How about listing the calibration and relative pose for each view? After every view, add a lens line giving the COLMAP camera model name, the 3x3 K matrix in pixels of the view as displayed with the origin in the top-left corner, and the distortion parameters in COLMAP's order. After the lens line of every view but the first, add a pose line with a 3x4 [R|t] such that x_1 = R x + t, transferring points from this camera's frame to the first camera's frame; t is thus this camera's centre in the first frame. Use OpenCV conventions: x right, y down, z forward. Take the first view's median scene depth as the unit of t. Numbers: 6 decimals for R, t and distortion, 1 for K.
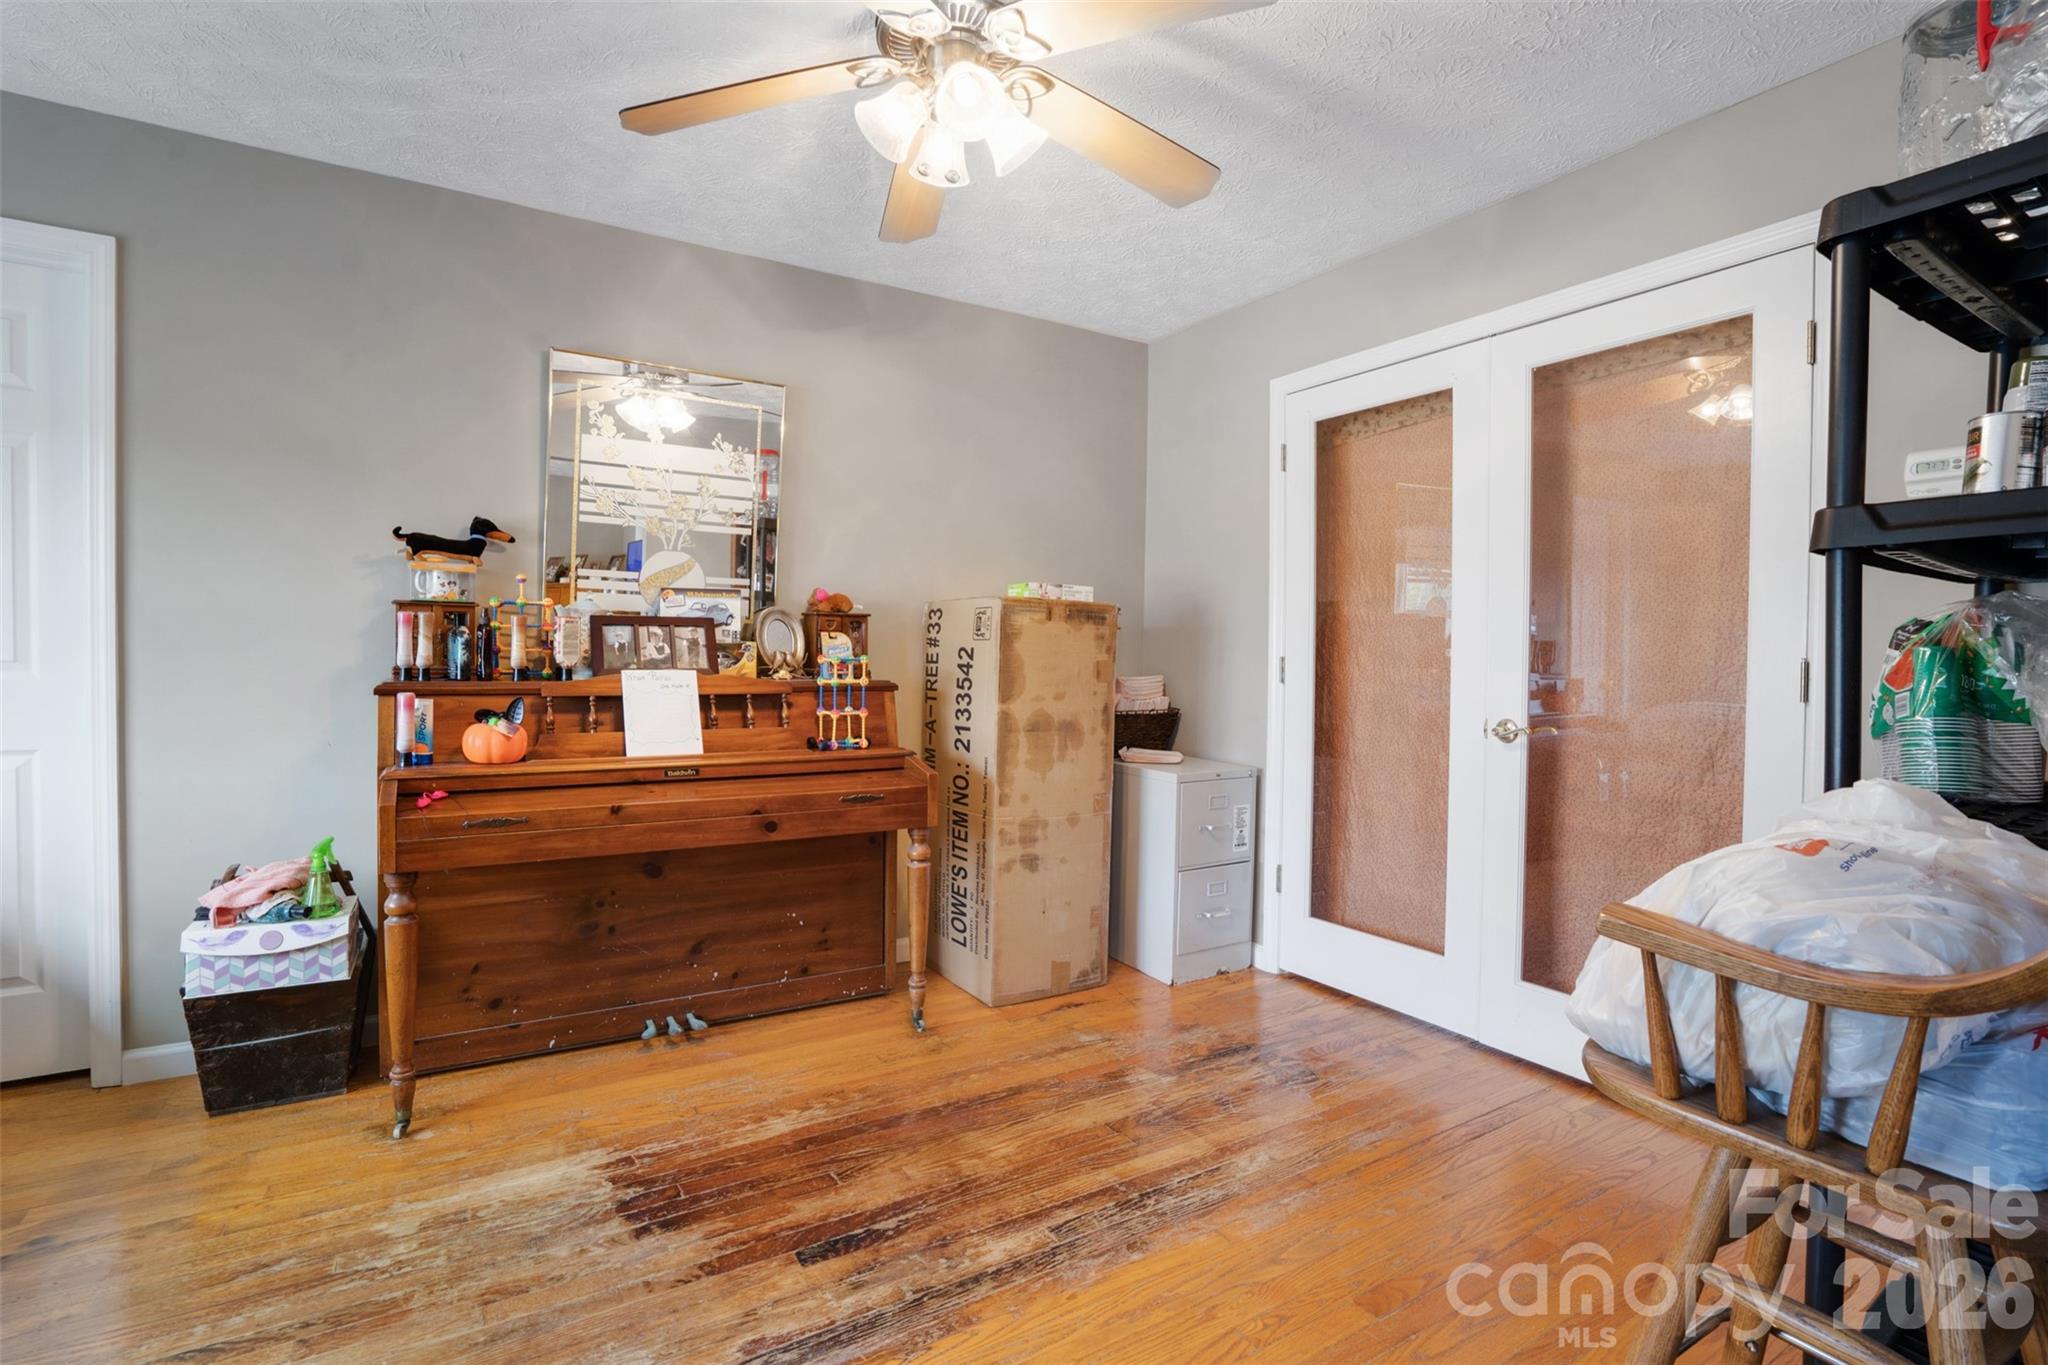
lens RADIAL K [[952.4, 0, 1019.1], [0, 952.4, 675.4], [0, 0, 1]] dist [-0.054050, 0.019097]
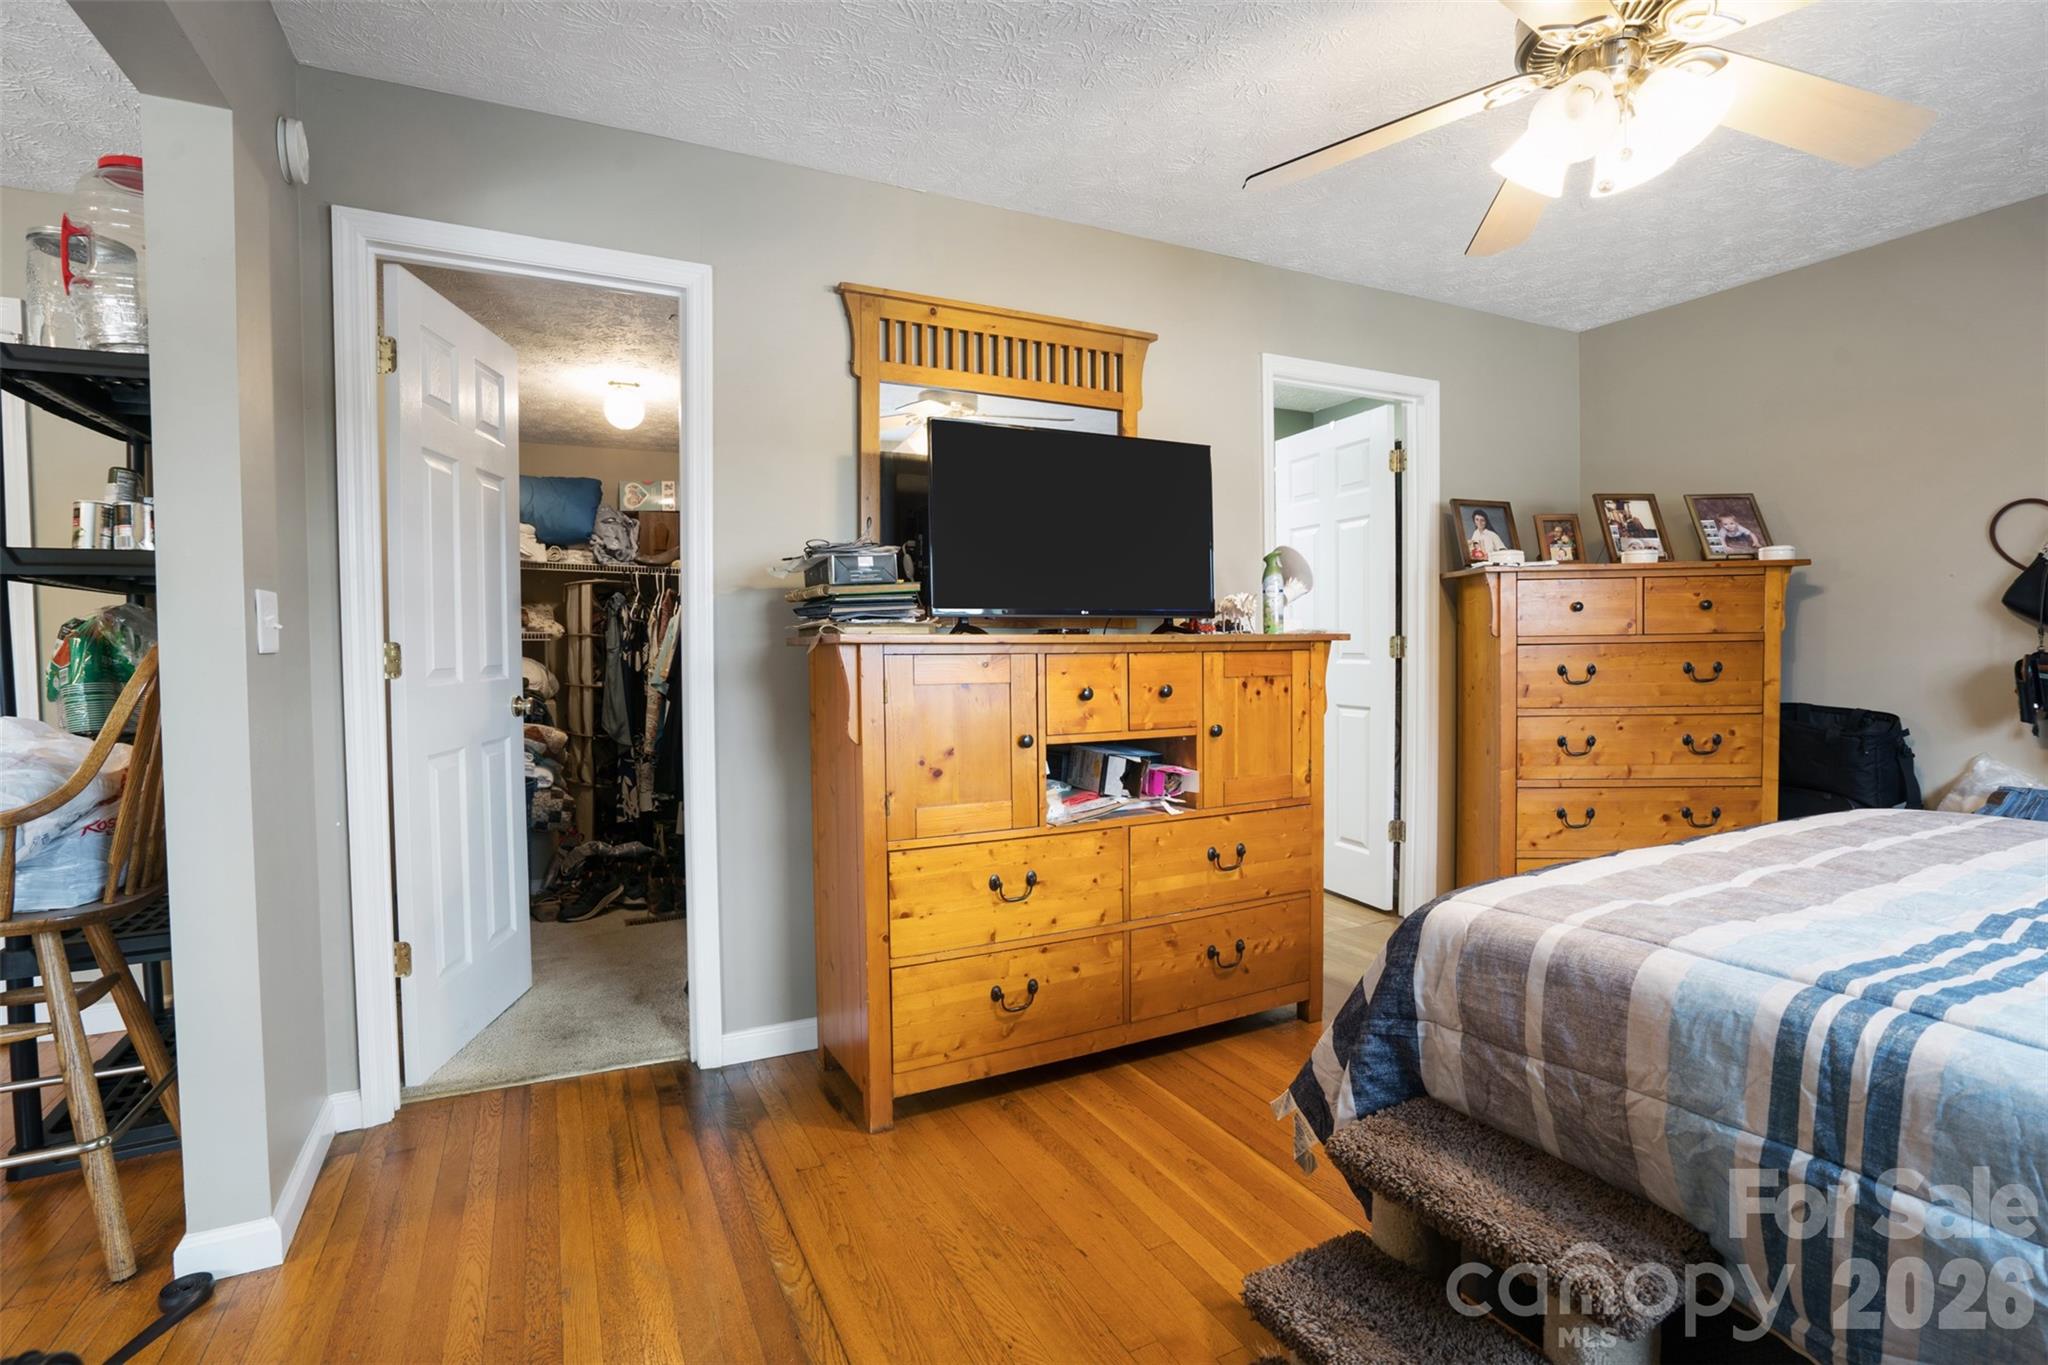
lens RADIAL K [[952.4, 0, 1019.1], [0, 952.4, 675.4], [0, 0, 1]] dist [-0.054050, 0.019097]
pose [[0.089535, -0.045884, 0.994926, -0.418672], [0.030657, 0.998592, 0.043294, 0.014183], [-0.995512, 0.026626, 0.090815, -0.734078]]
